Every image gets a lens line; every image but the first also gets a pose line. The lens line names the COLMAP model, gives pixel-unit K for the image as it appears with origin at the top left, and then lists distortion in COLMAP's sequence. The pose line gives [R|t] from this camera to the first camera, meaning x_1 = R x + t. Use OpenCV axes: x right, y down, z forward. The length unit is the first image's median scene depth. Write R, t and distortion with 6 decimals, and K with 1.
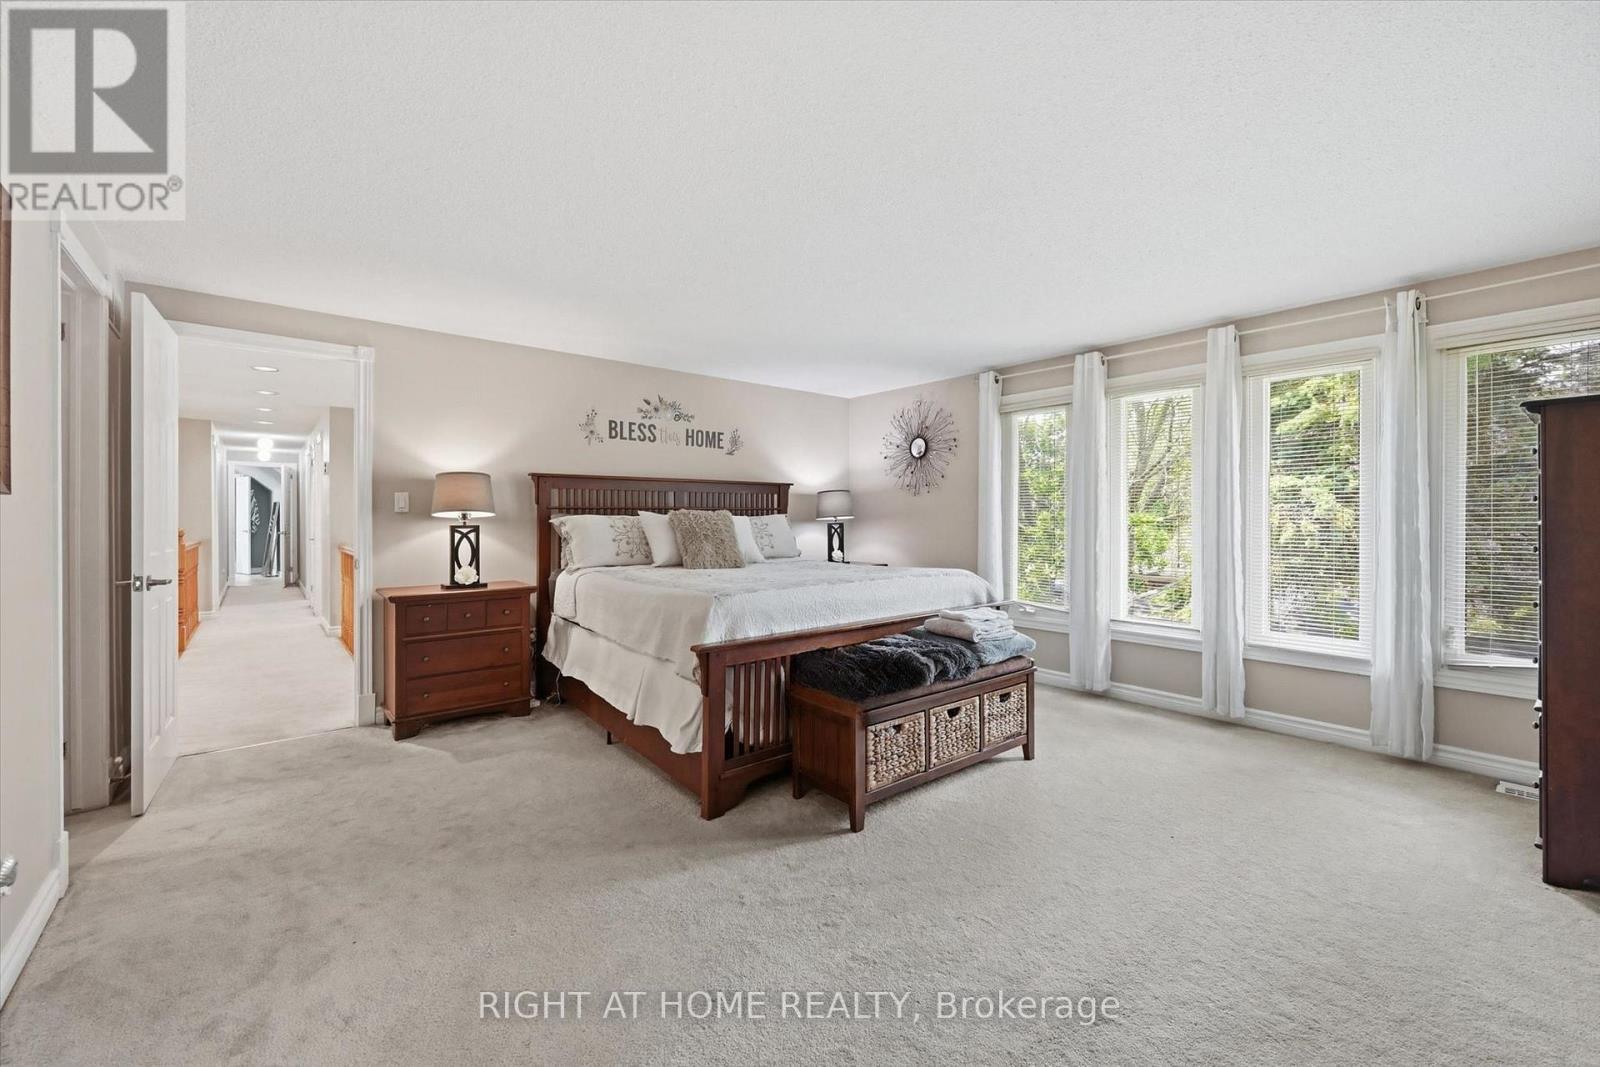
lens RADIAL K [[638.6, 0, 805.7], [0, 638.6, 517.0], [0, 0, 1]] dist [0.000987, 0.000081]
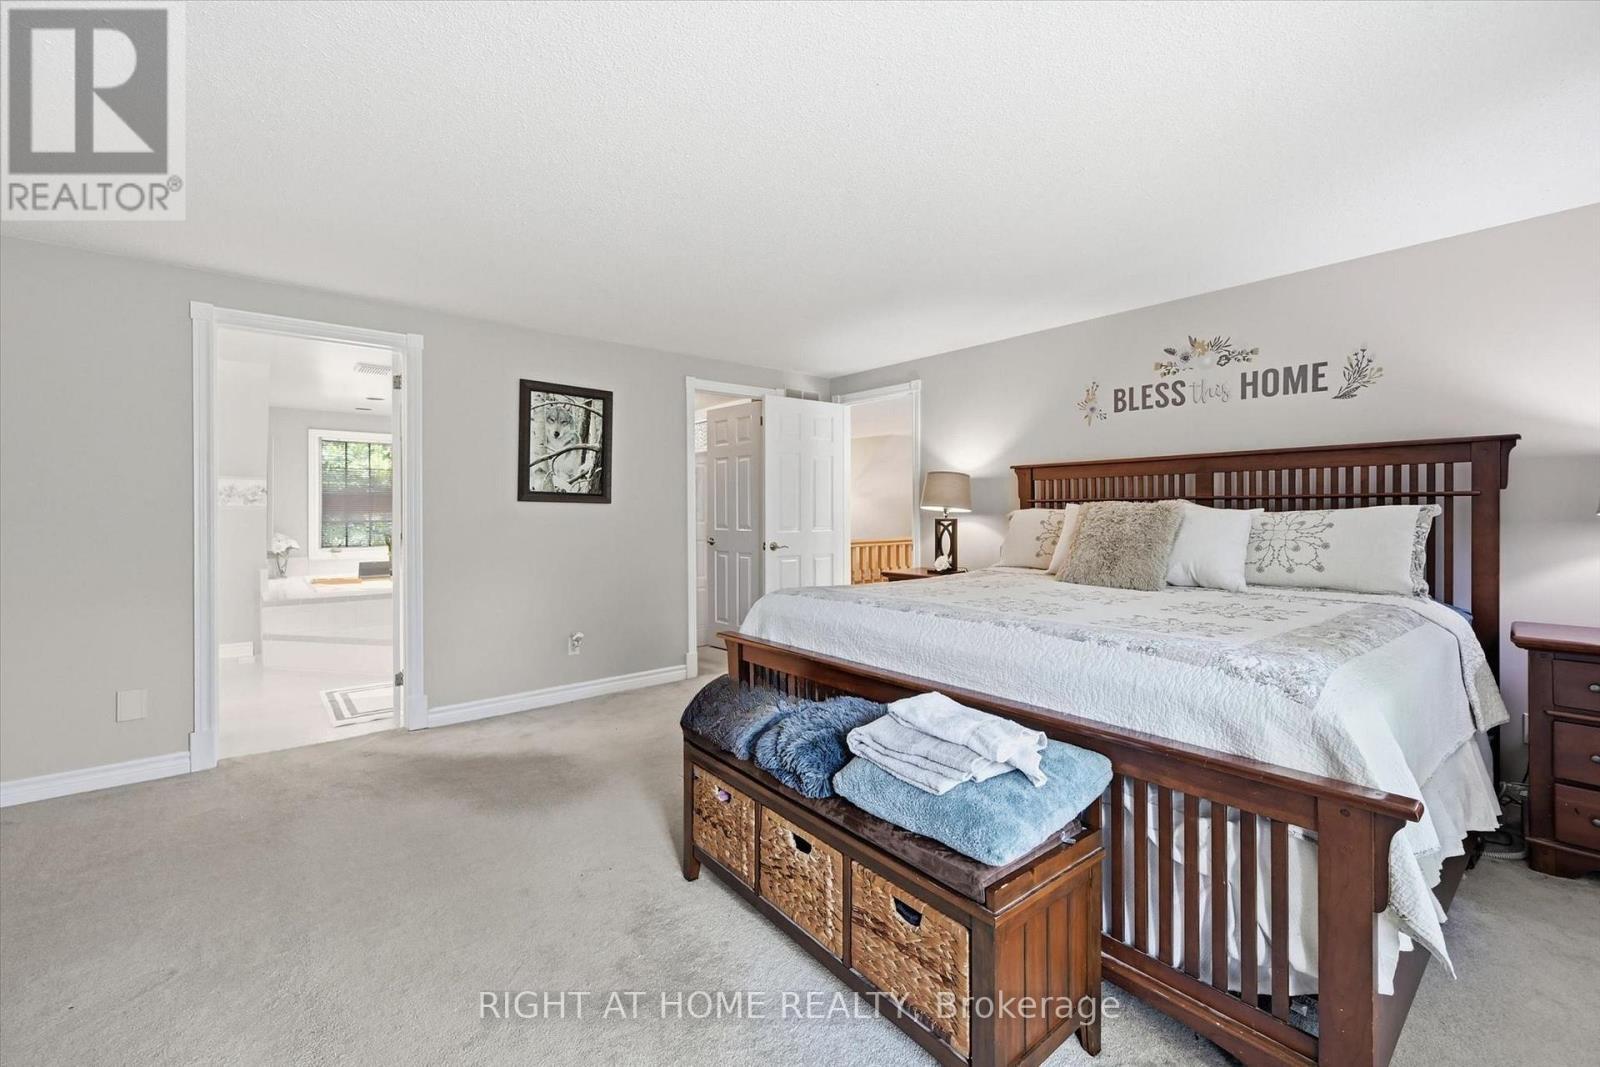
lens RADIAL K [[638.6, 0, 793.7], [0, 638.6, 517.6], [0, 0, 1]] dist [0.000987, 0.000081]
pose [[0.015433, 0.006566, -0.999859, 0.486356], [-0.003134, 0.999974, 0.006519, 0.003704], [0.999876, 0.003033, 0.015454, 0.592170]]
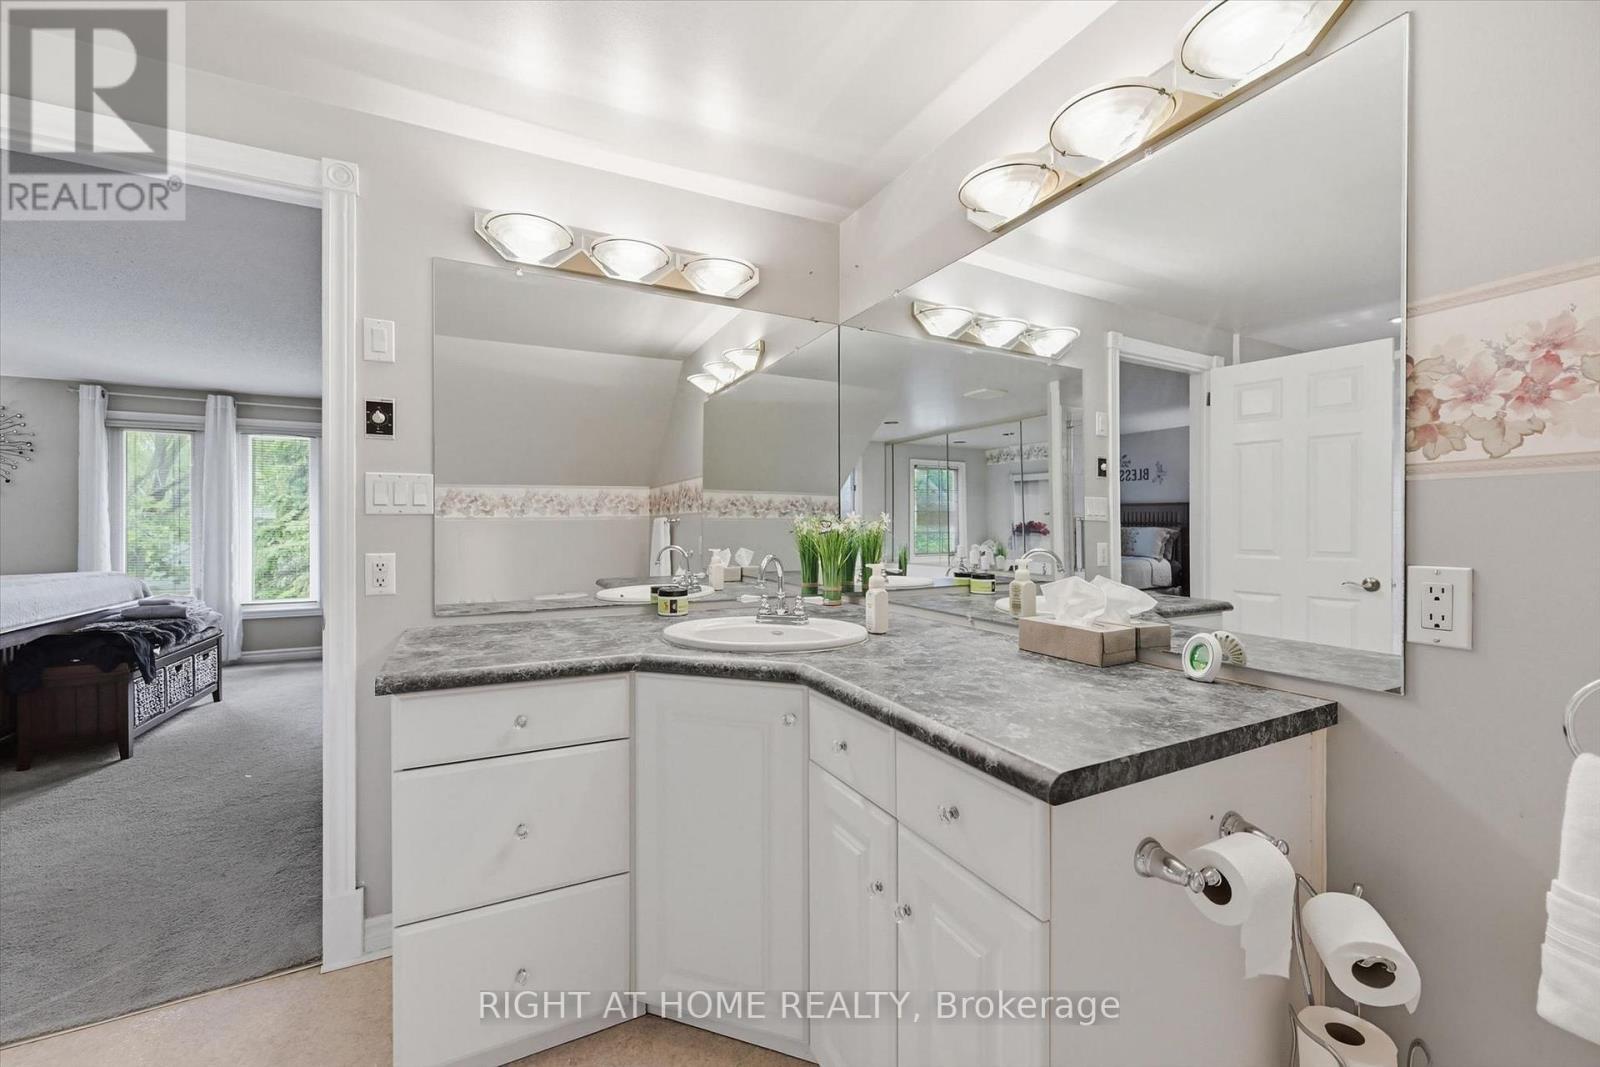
lens RADIAL K [[638.6, 0, 809.6], [0, 638.6, 527.2], [0, 0, 1]] dist [0.000987, 0.000081]
pose [[0.207296, 0.001379, 0.978277, -0.492452], [0.001321, 0.999998, -0.001690, 0.006657], [-0.978277, 0.001643, 0.207294, -0.355179]]
